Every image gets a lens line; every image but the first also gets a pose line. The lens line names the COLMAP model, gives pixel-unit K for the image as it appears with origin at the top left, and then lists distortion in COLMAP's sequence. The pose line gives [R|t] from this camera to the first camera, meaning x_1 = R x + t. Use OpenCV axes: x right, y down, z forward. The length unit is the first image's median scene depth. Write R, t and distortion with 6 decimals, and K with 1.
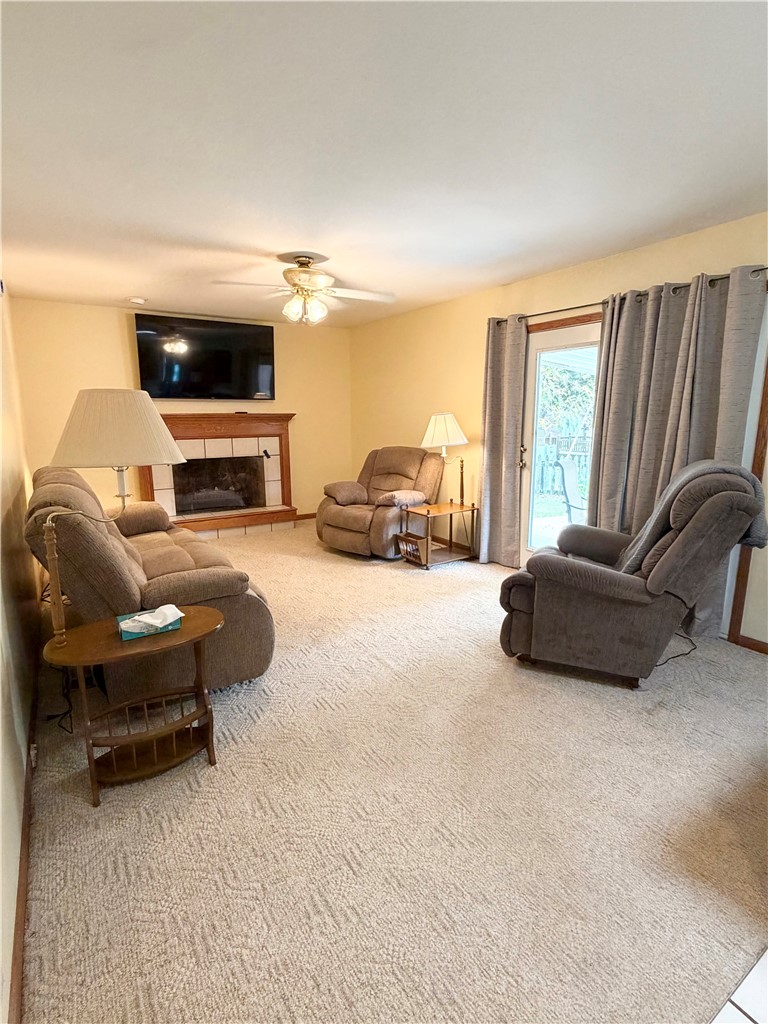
lens RADIAL K [[506.3, 0, 382.1], [0, 506.3, 510.9], [0, 0, 1]] dist [0.006481, -0.000322]
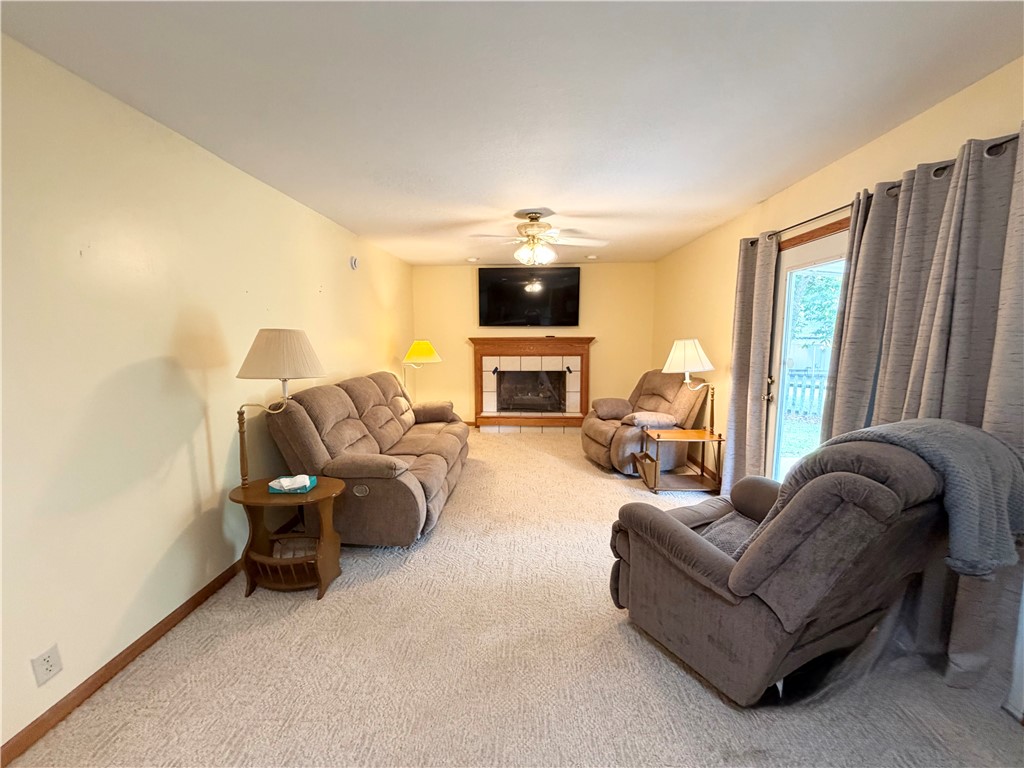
lens RADIAL K [[408.0, 0, 511.3], [0, 408.0, 383.7], [0, 0, 1]] dist [0.000670, 0.000524]
pose [[0.814346, 0.070483, -0.576084, 0.307467], [-0.108908, 0.993524, -0.032395, -0.042793], [0.570070, 0.089121, 0.816748, 0.159348]]
